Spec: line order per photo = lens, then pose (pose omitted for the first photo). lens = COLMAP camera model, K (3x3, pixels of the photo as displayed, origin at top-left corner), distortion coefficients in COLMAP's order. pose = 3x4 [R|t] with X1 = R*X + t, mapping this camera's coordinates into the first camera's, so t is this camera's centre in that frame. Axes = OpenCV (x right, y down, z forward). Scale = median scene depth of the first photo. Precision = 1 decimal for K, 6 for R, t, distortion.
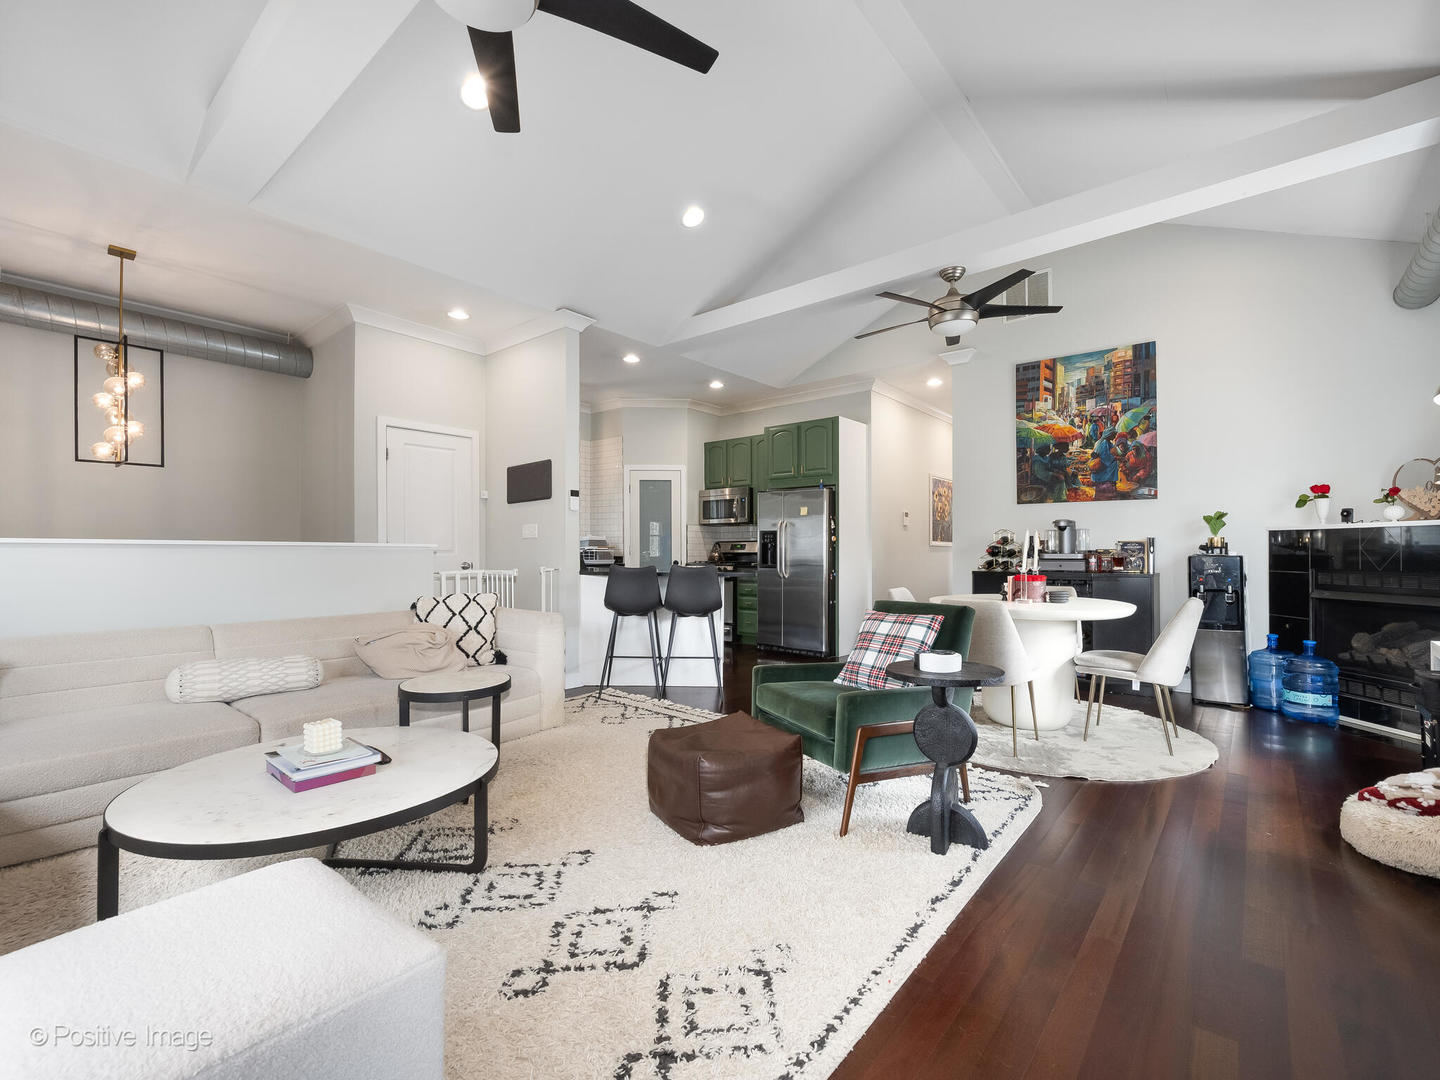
lens RADIAL K [[646.2, 0, 720.0], [0, 646.2, 540.0], [0, 0, 1]] dist [0.012553, -0.000105]
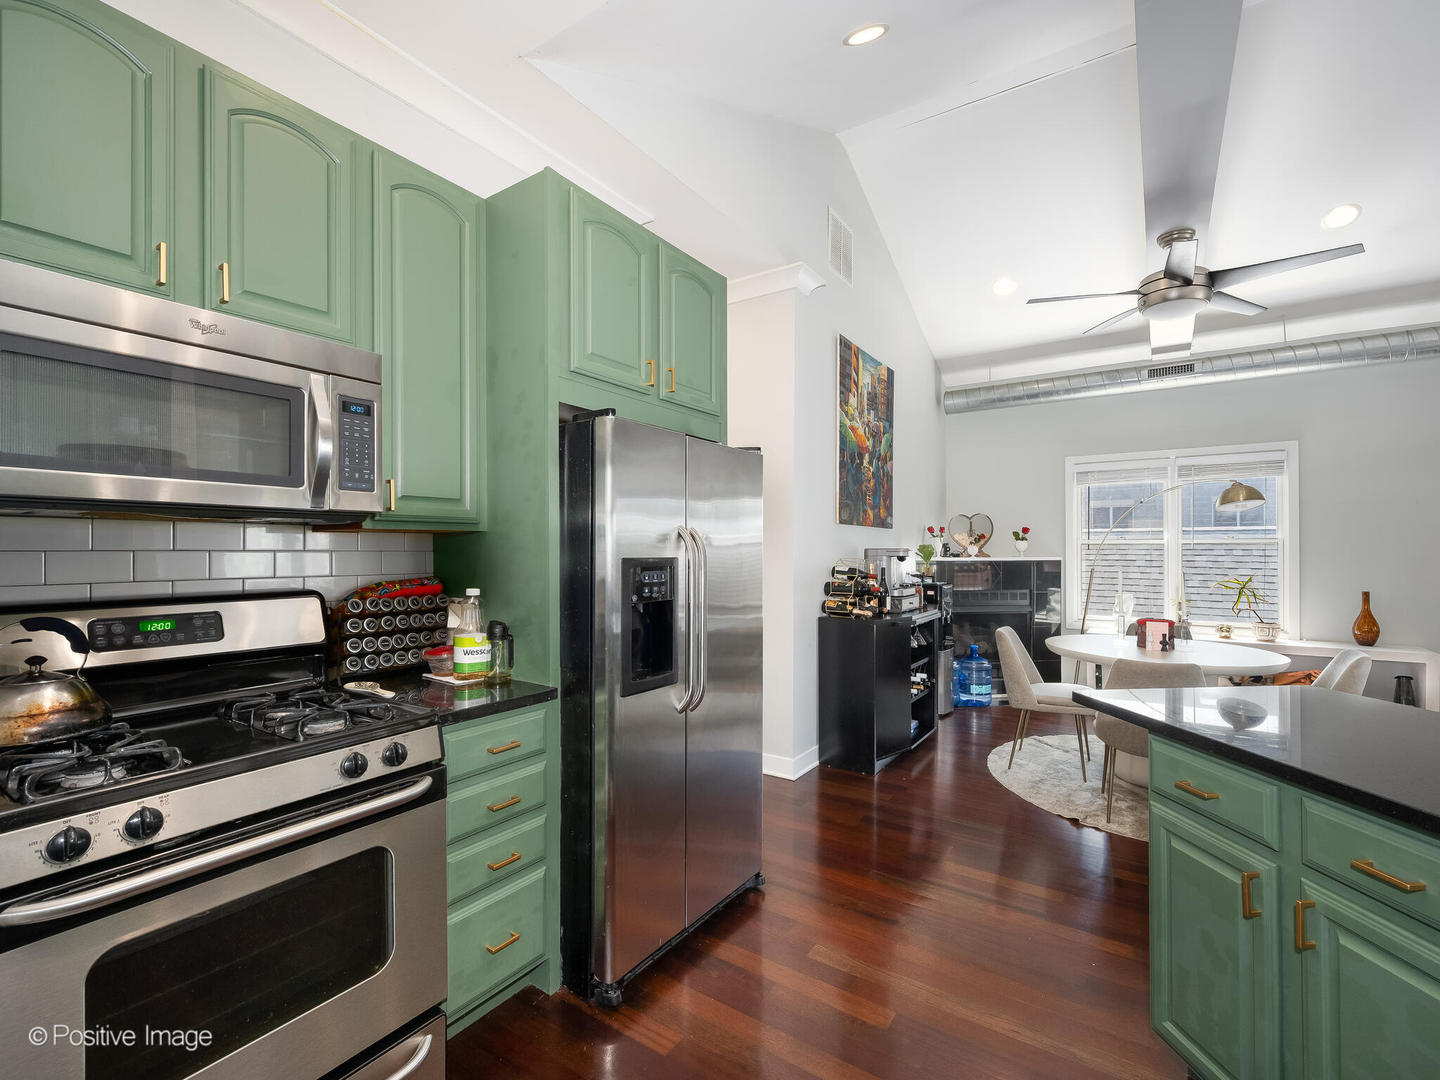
lens RADIAL K [[646.2, 0, 720.0], [0, 646.2, 540.0], [0, 0, 1]] dist [0.012553, -0.000105]
pose [[-0.111685, 0.014284, 0.993641, -0.266845], [-0.015997, 0.999741, -0.016170, -0.023460], [-0.993615, -0.017701, -0.111427, 1.266373]]
